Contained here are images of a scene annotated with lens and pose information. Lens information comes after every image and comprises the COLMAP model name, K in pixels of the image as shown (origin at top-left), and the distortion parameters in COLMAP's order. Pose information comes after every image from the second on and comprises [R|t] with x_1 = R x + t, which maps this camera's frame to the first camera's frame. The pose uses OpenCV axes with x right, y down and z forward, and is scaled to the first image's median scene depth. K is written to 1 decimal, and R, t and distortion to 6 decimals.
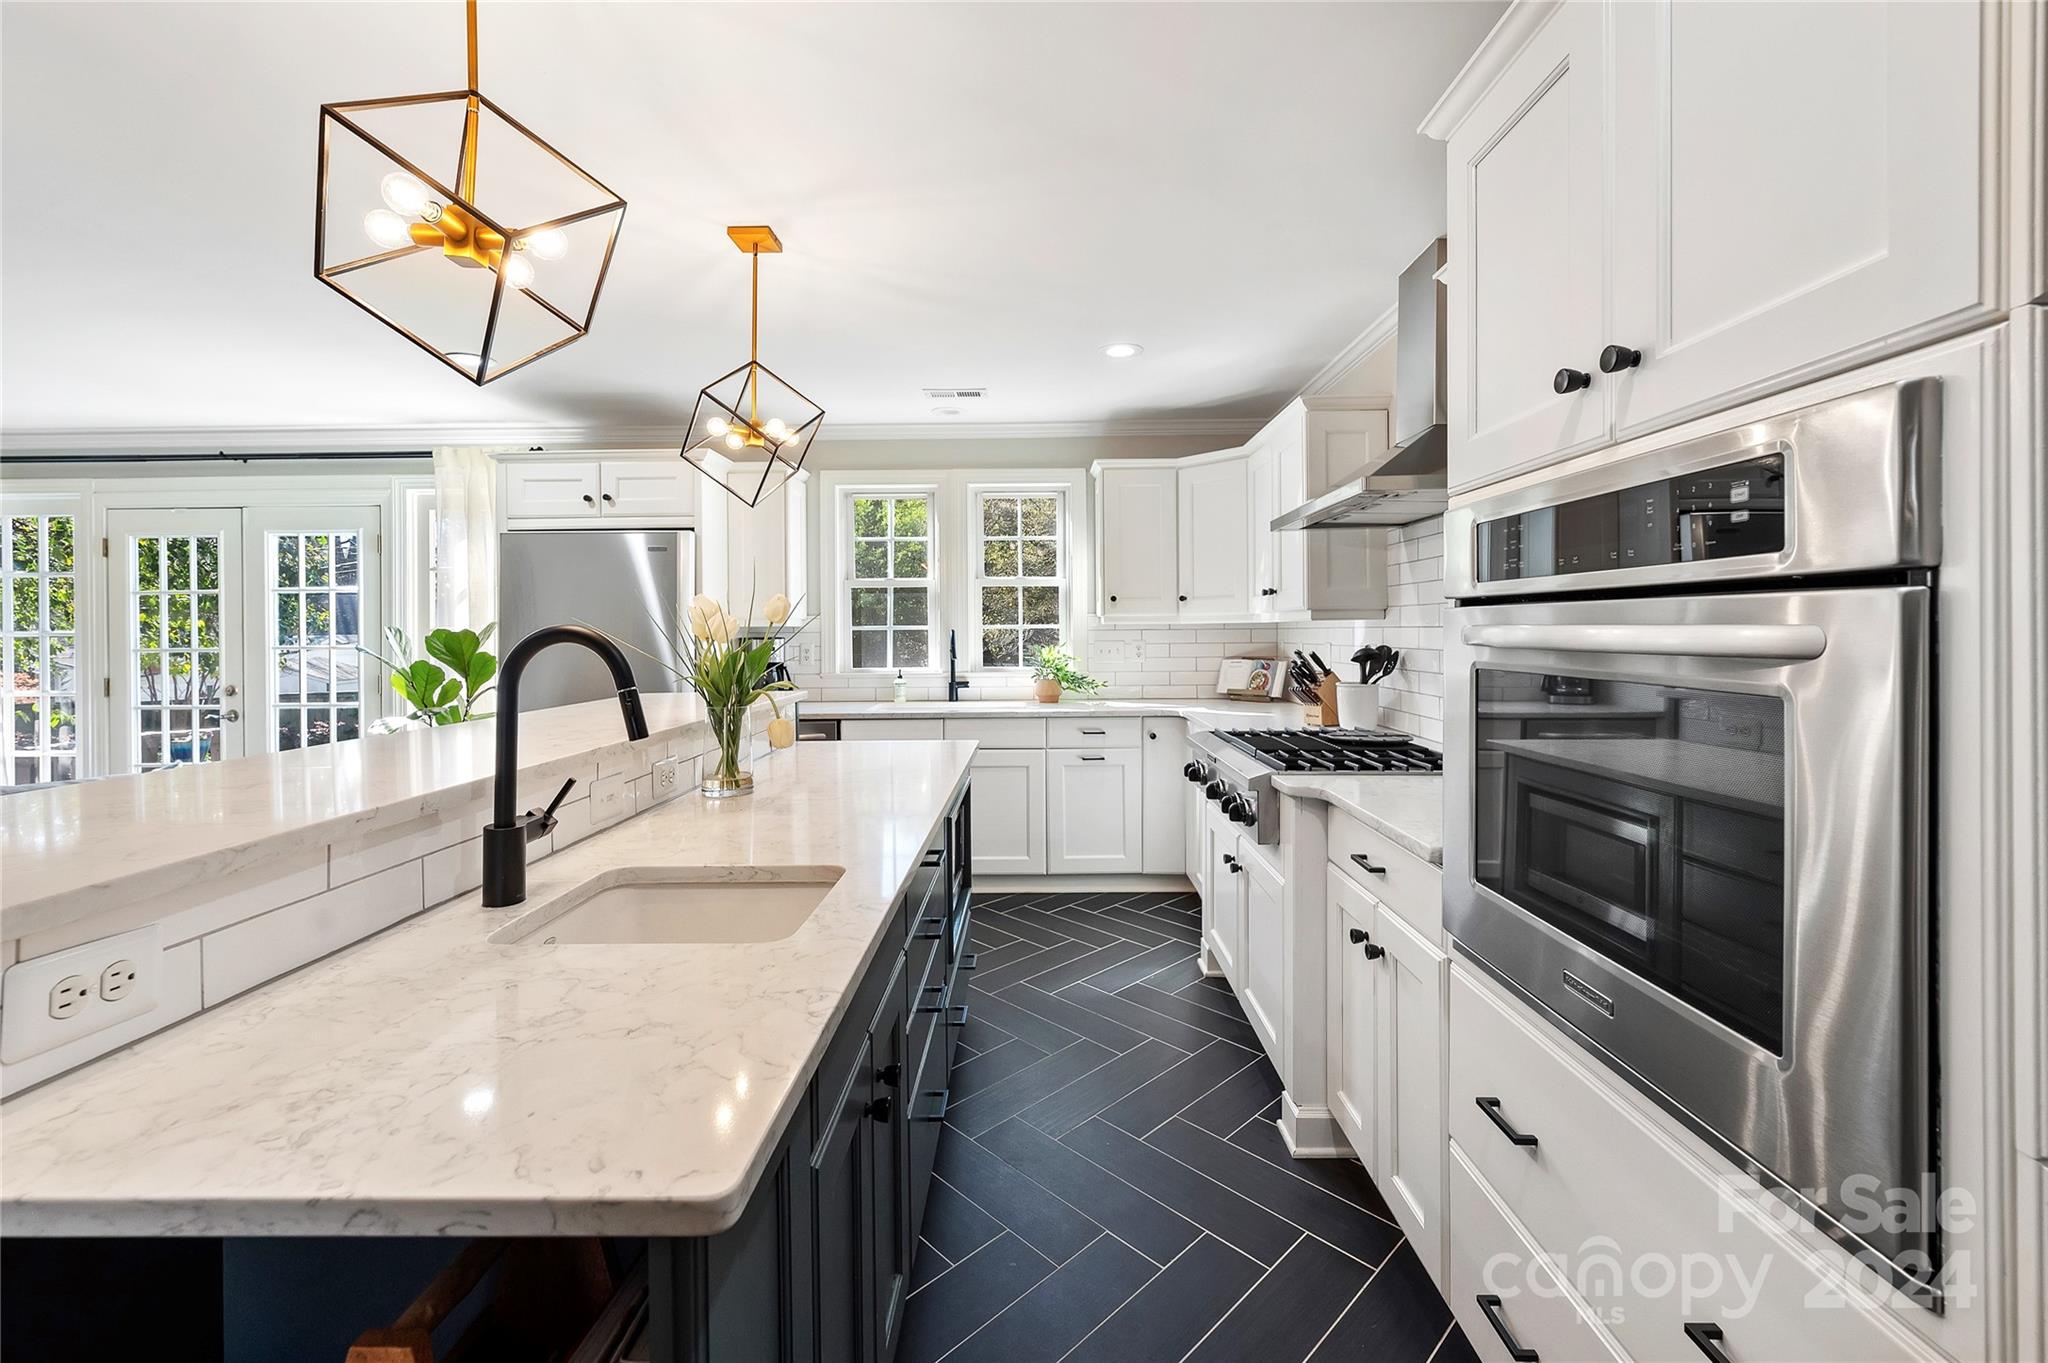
lens RADIAL K [[837.3, 0, 1025.4], [0, 837.3, 633.7], [0, 0, 1]] dist [0.001798, 0.000240]
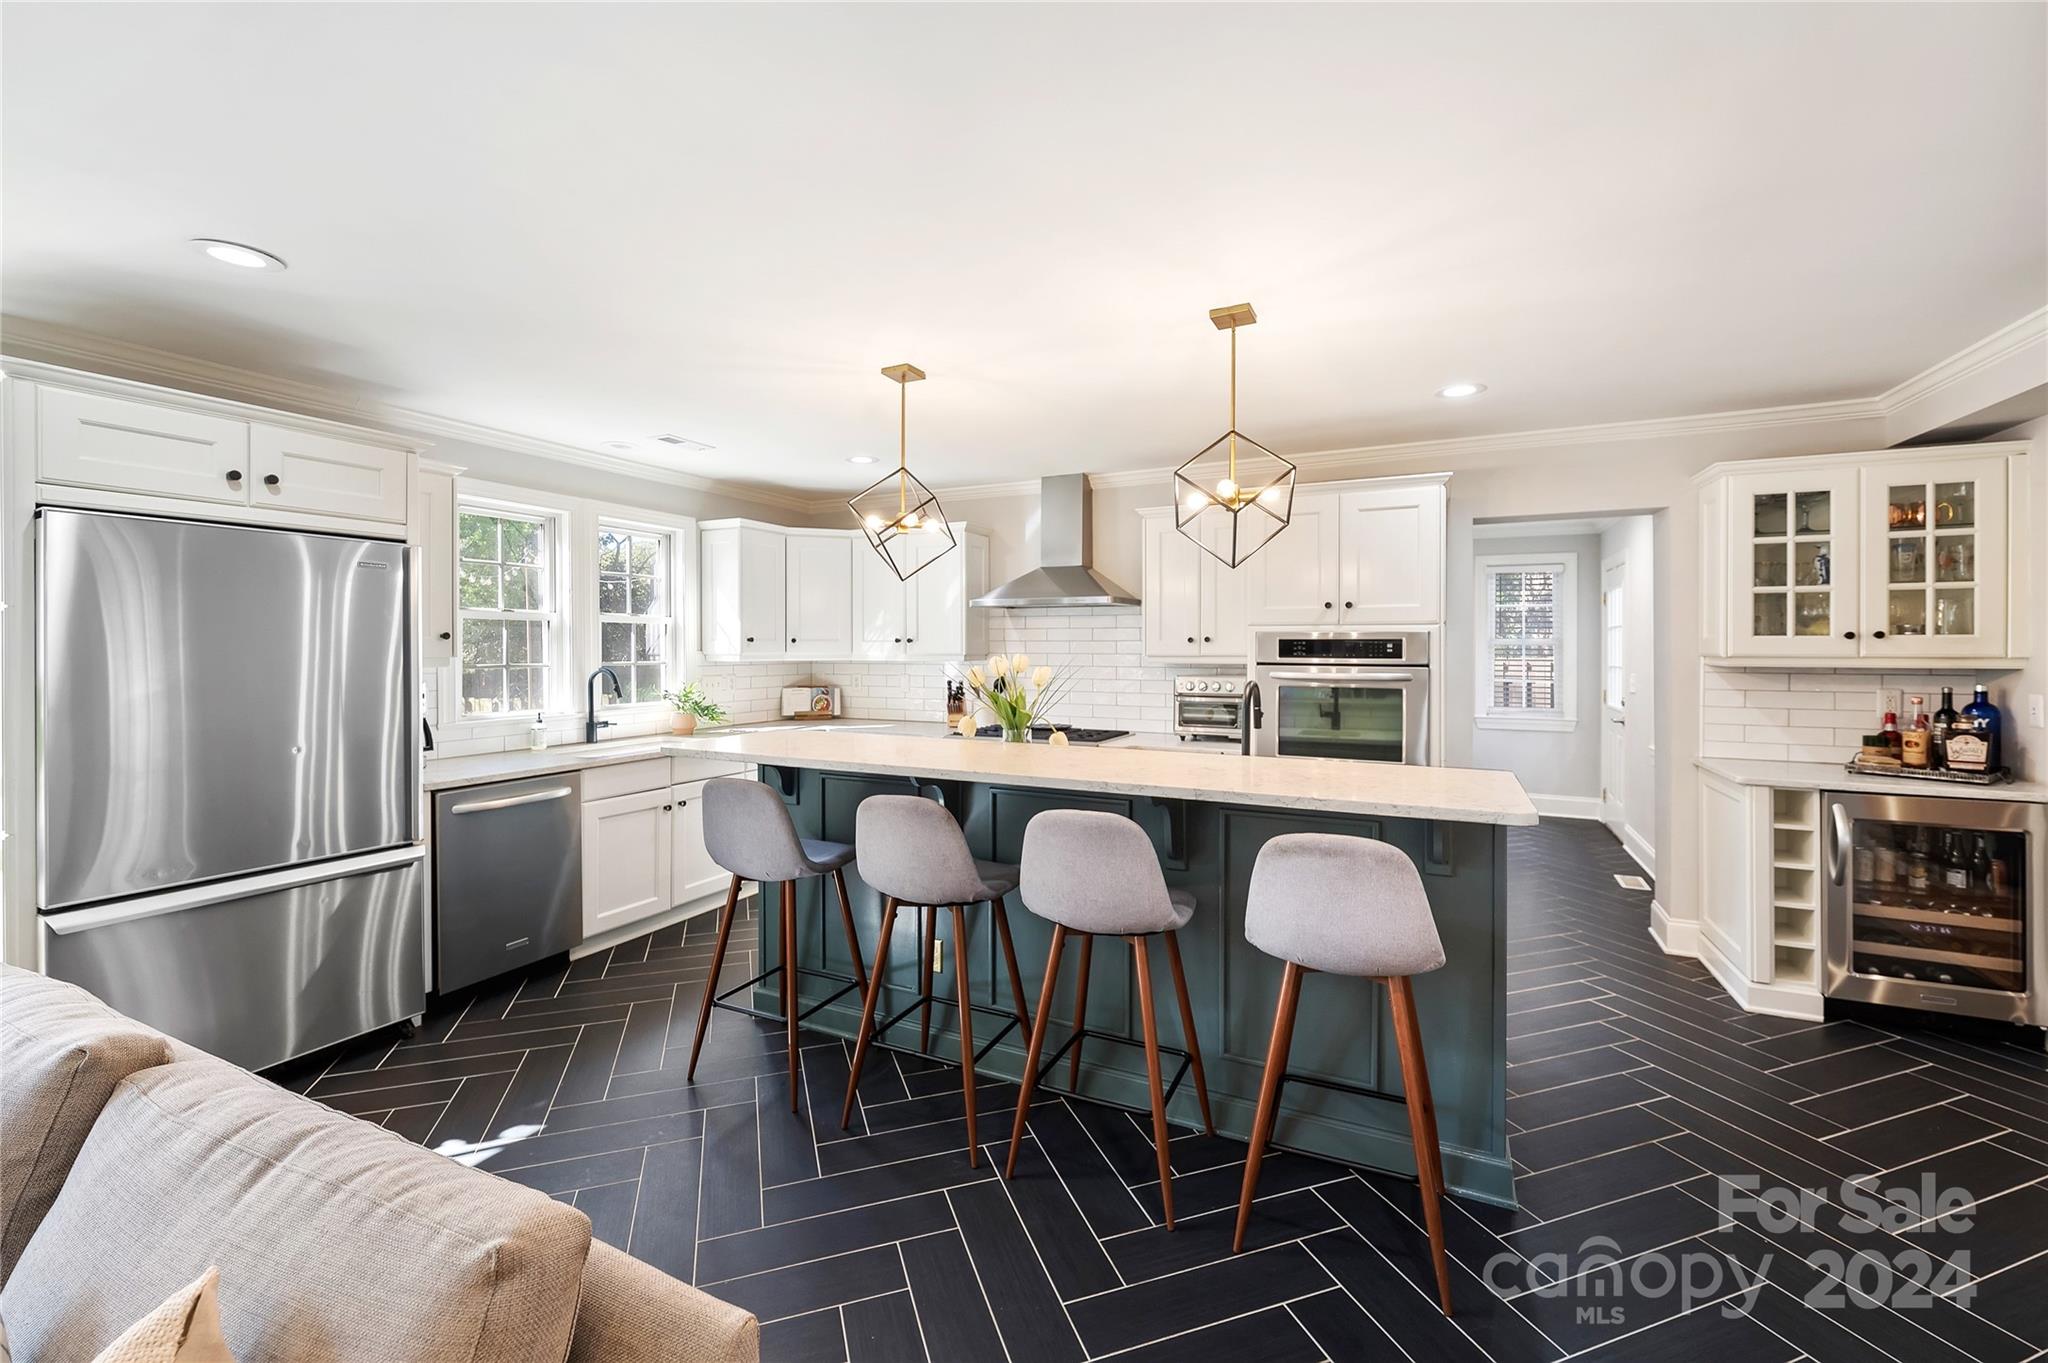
lens RADIAL K [[837.3, 0, 1039.2], [0, 837.3, 653.4], [0, 0, 1]] dist [0.001798, 0.000240]
pose [[0.417003, 0.001975, 0.908903, -1.009650], [-0.000600, 0.999998, -0.001898, -0.026496], [-0.908905, 0.000246, 0.417004, 0.189447]]
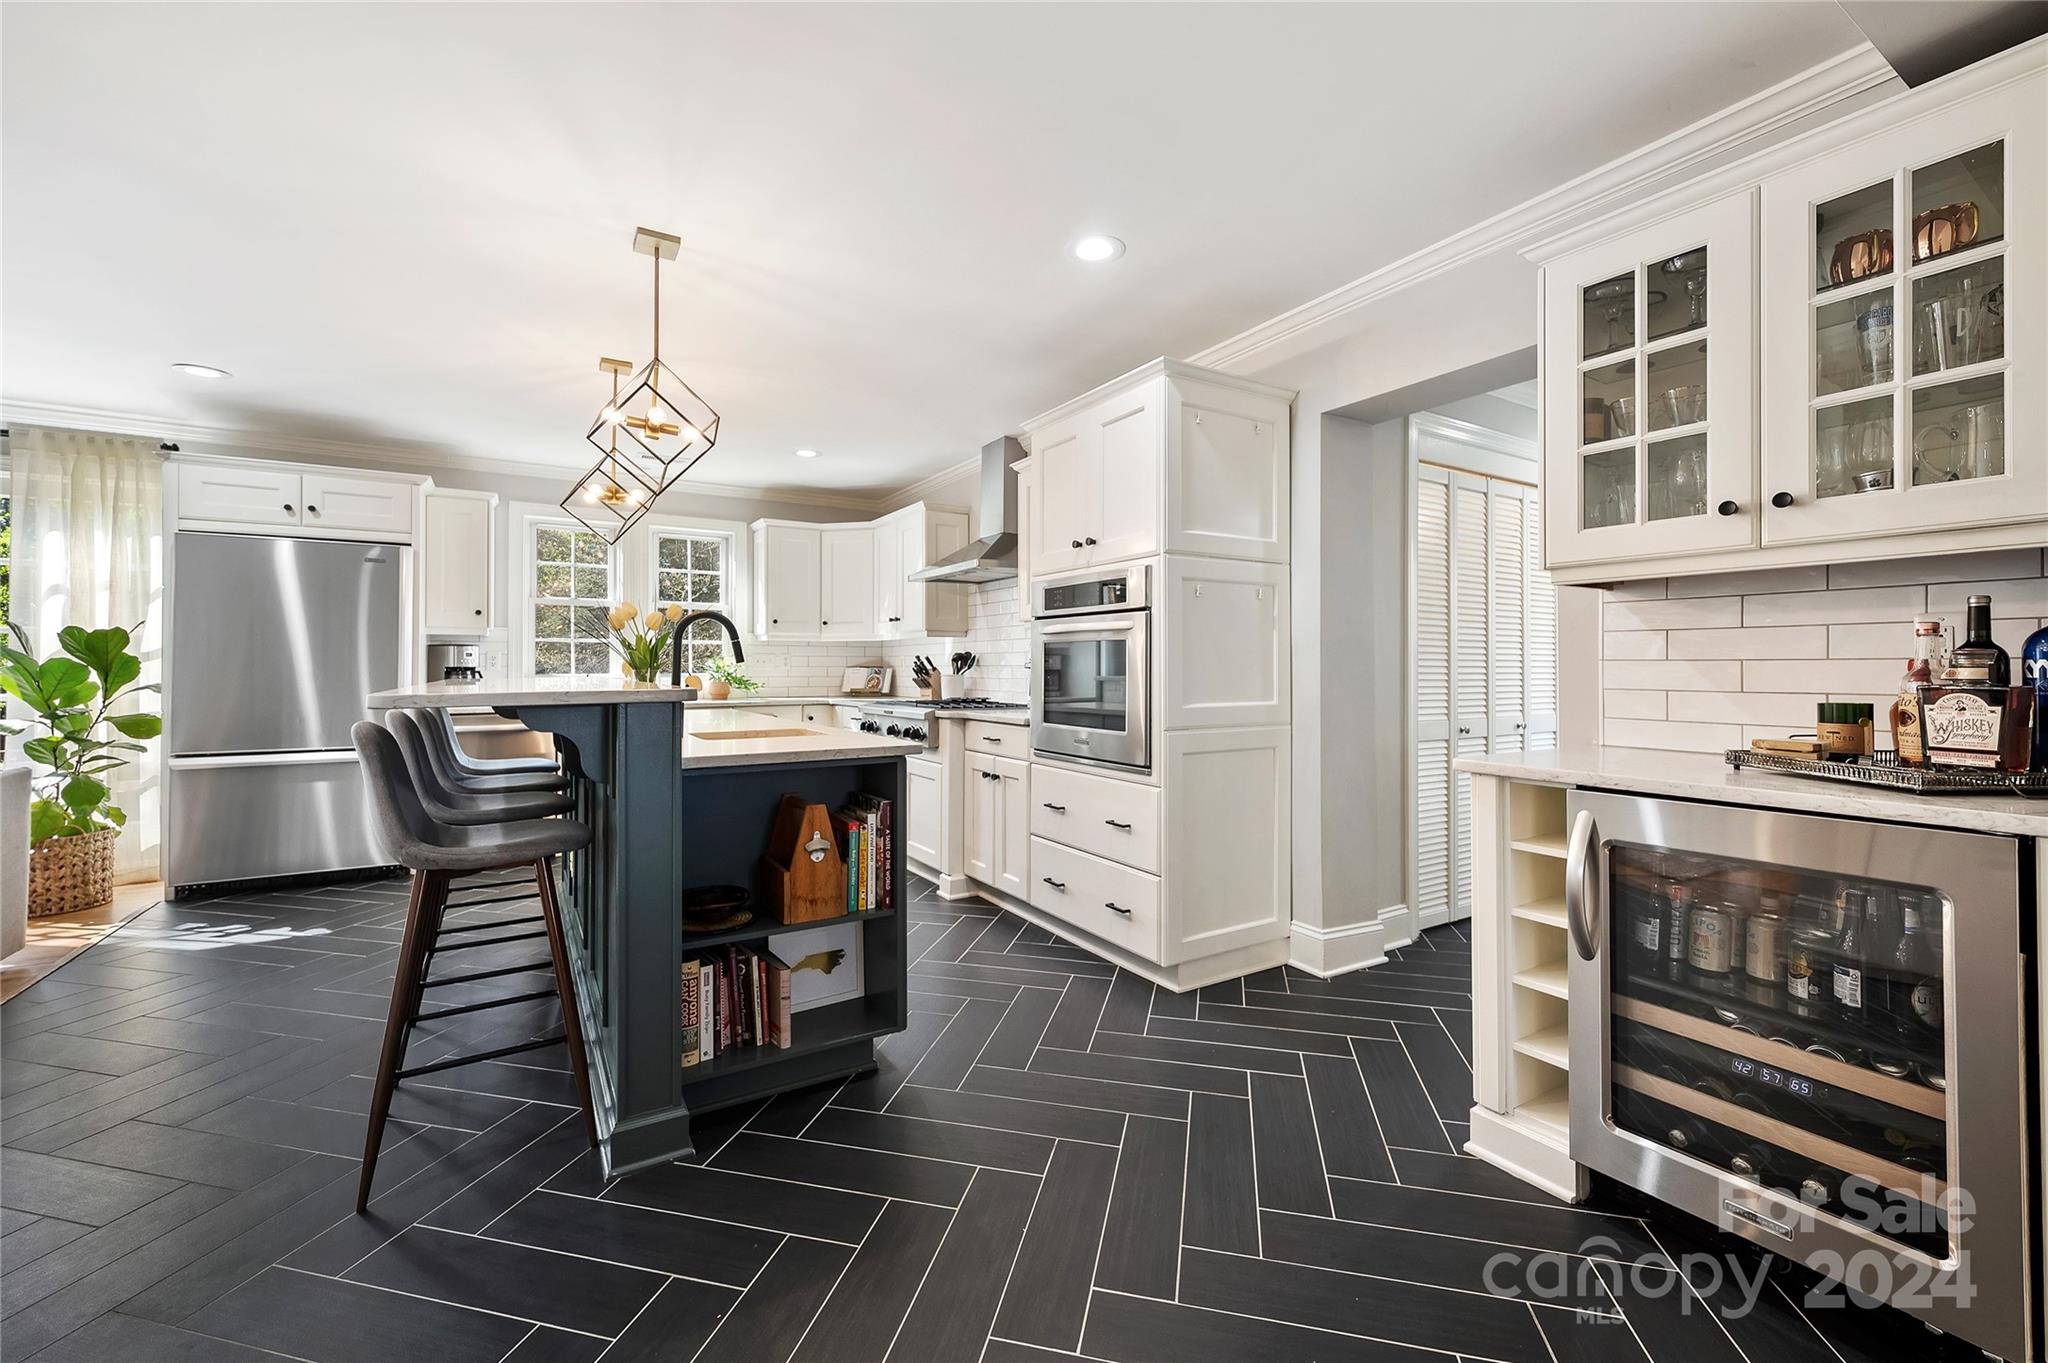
lens RADIAL K [[837.3, 0, 1019.1], [0, 837.3, 666.9], [0, 0, 1]] dist [0.001798, 0.000240]
pose [[0.845502, 0.008825, 0.533899, -0.367709], [-0.004576, 0.999946, -0.009282, 0.055324], [-0.533952, 0.005405, 0.845497, -0.467299]]
